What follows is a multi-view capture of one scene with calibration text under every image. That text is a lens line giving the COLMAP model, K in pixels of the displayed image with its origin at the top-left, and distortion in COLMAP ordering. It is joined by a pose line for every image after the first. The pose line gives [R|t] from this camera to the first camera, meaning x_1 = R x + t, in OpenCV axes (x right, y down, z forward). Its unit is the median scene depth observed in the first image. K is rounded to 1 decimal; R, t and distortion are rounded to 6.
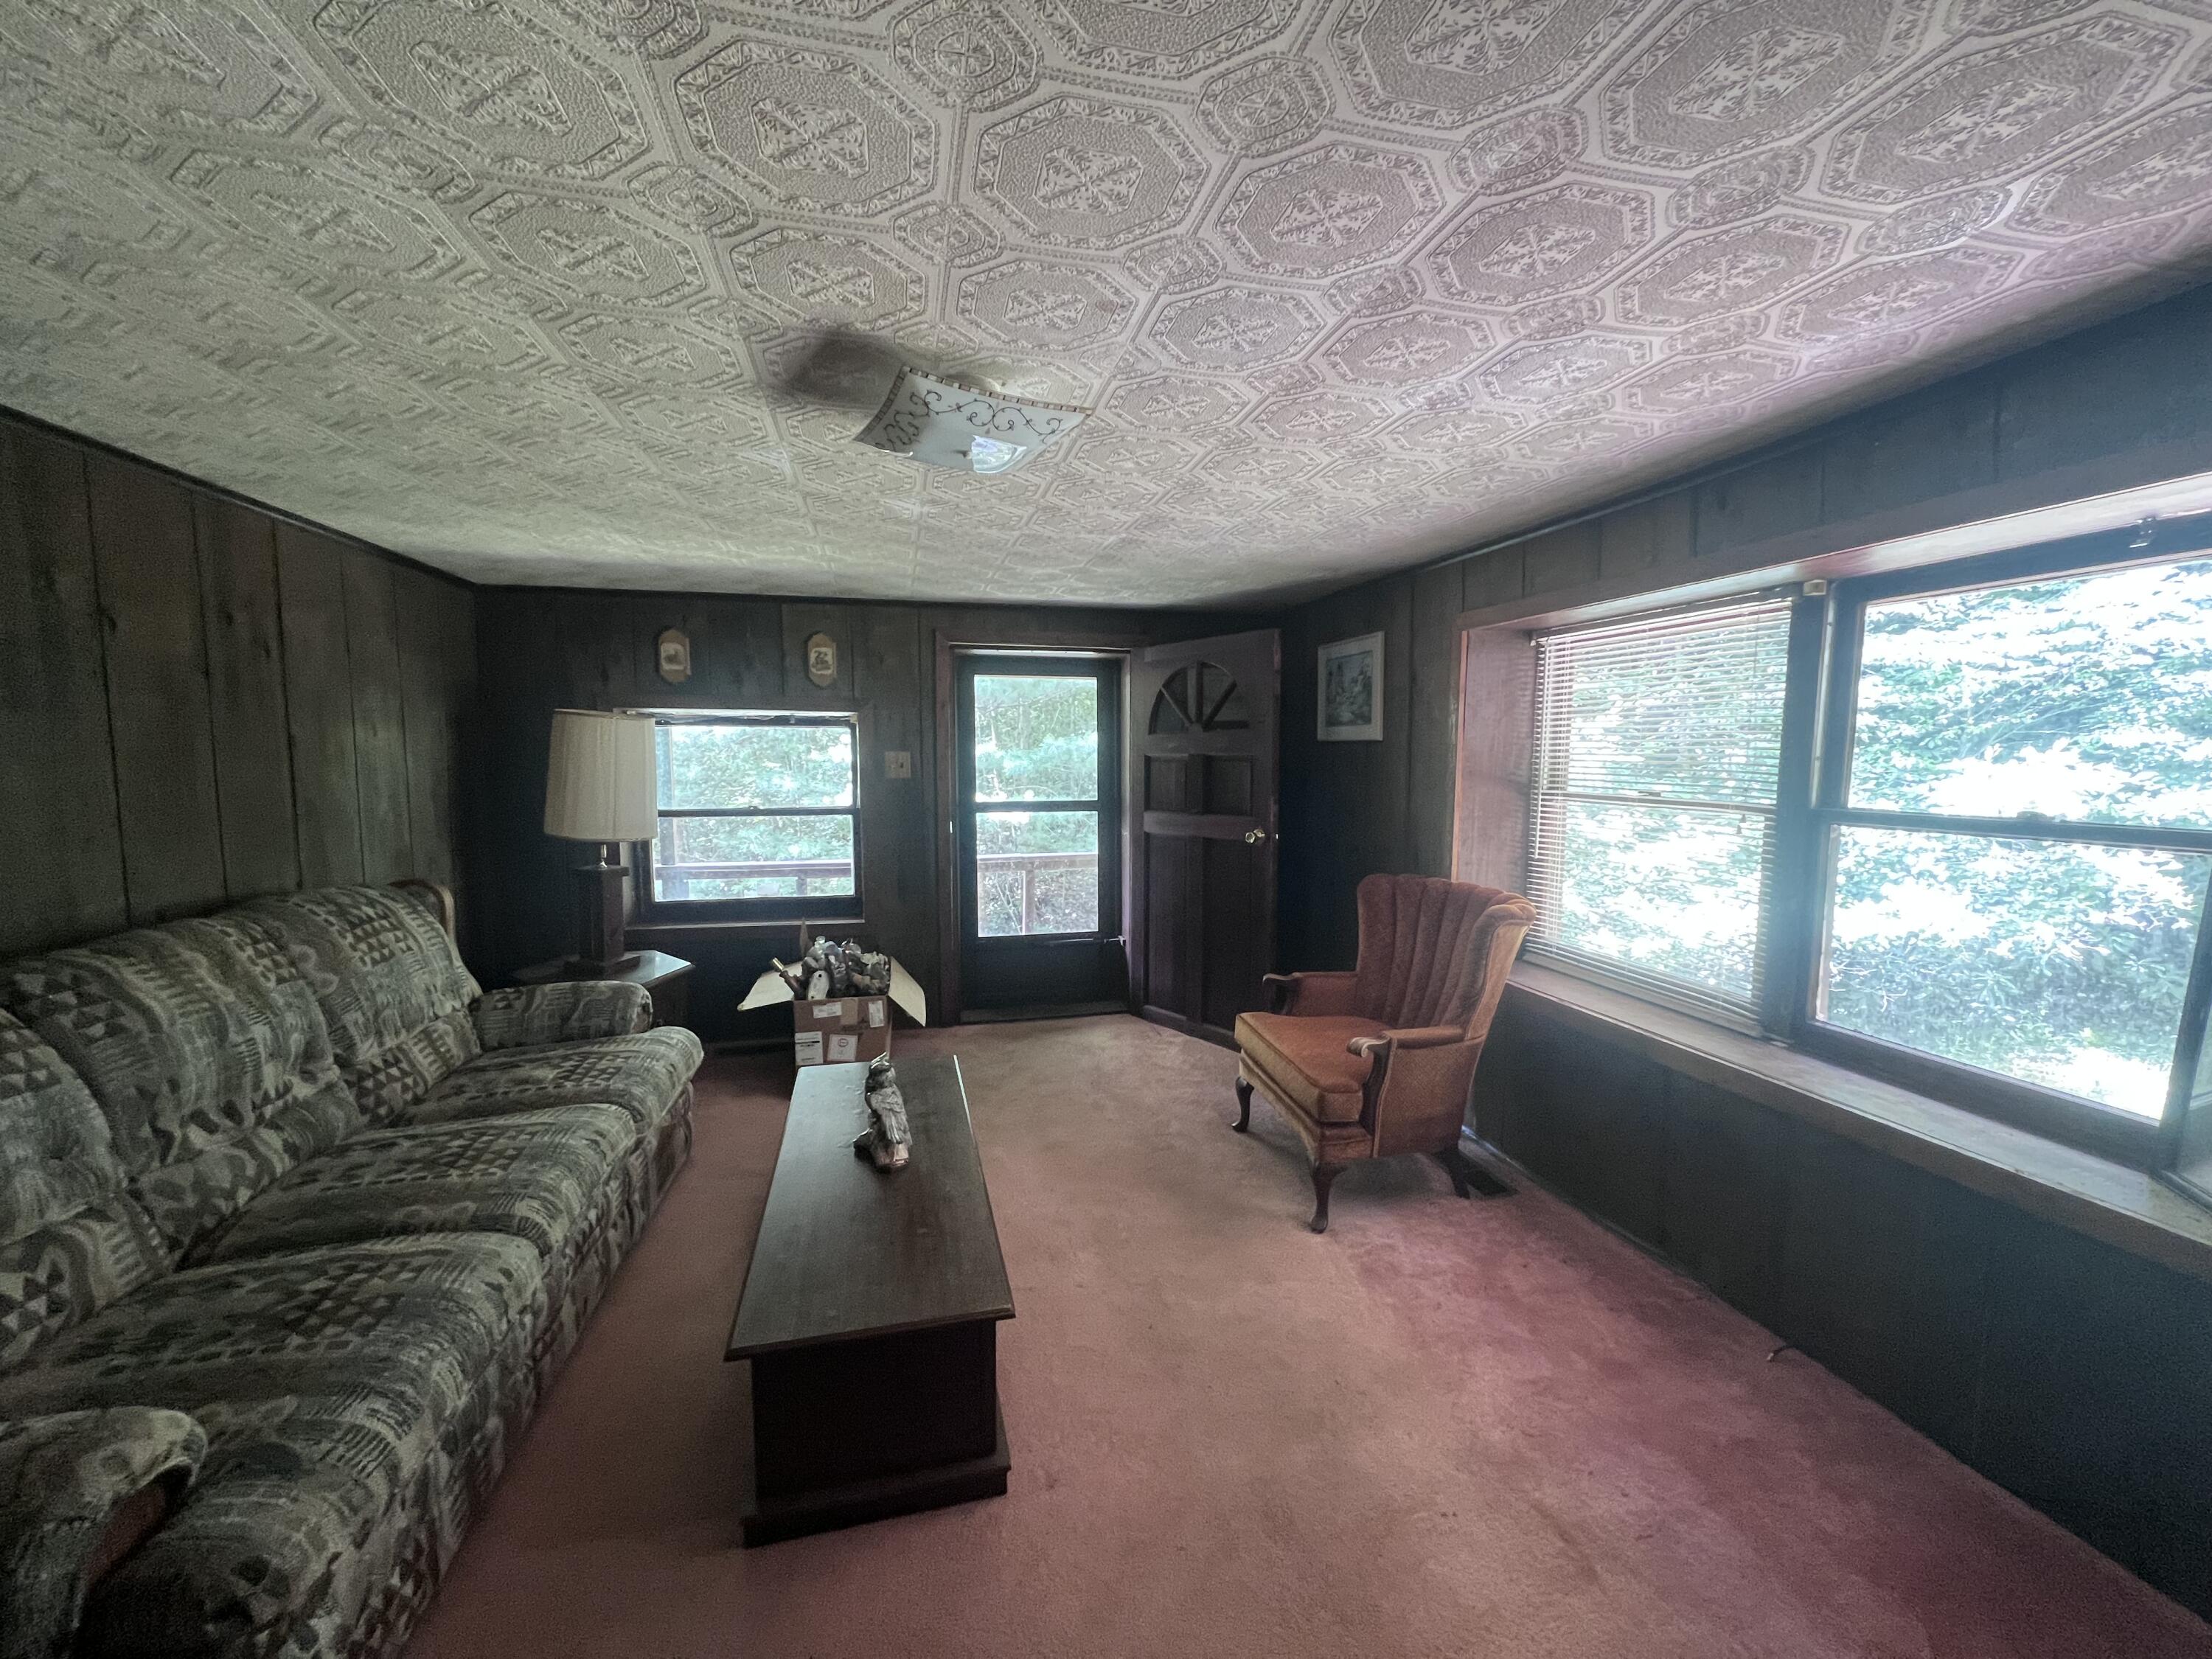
lens RADIAL K [[882.8, 0, 1107.9], [0, 882.8, 831.2], [0, 0, 1]] dist [-0.000760, 0.000532]
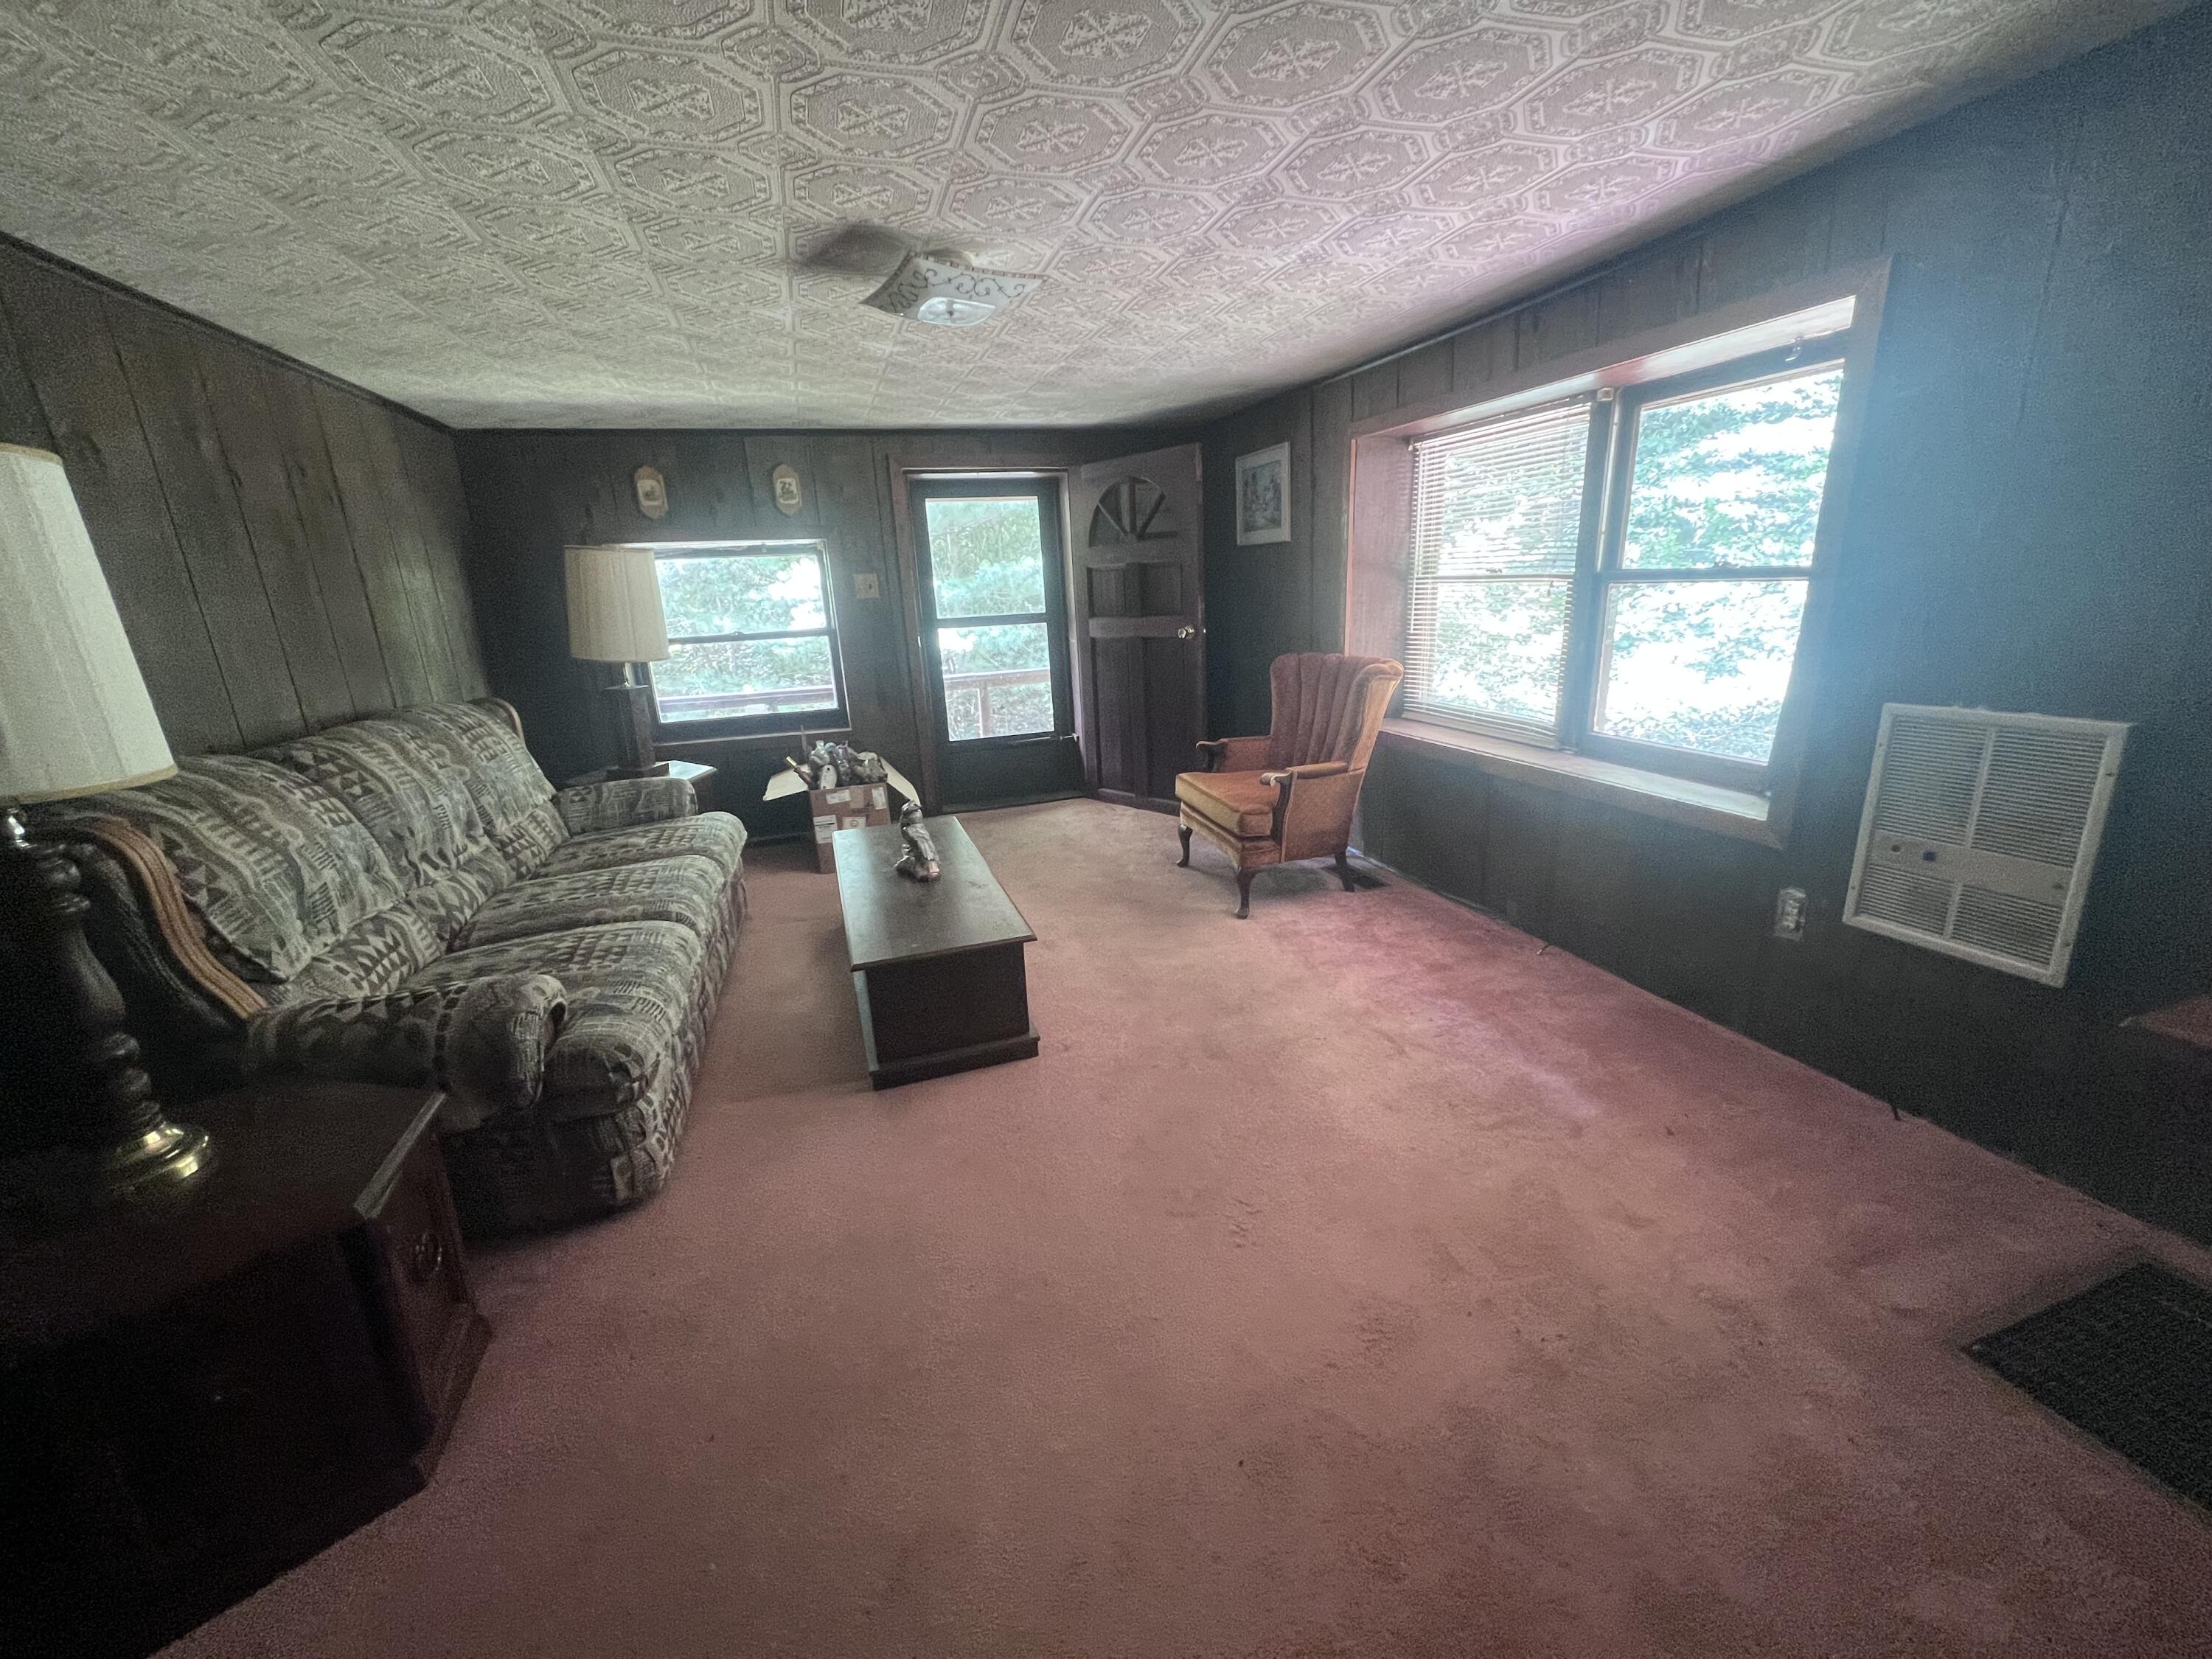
lens RADIAL K [[882.1, 0, 1110.8], [0, 882.1, 833.8], [0, 0, 1]] dist [-0.001020, 0.000422]
pose [[0.995480, -0.068937, 0.065332, -0.044828], [0.055387, 0.980160, 0.190311, 0.064175], [-0.077155, -0.185832, 0.979548, -0.306217]]
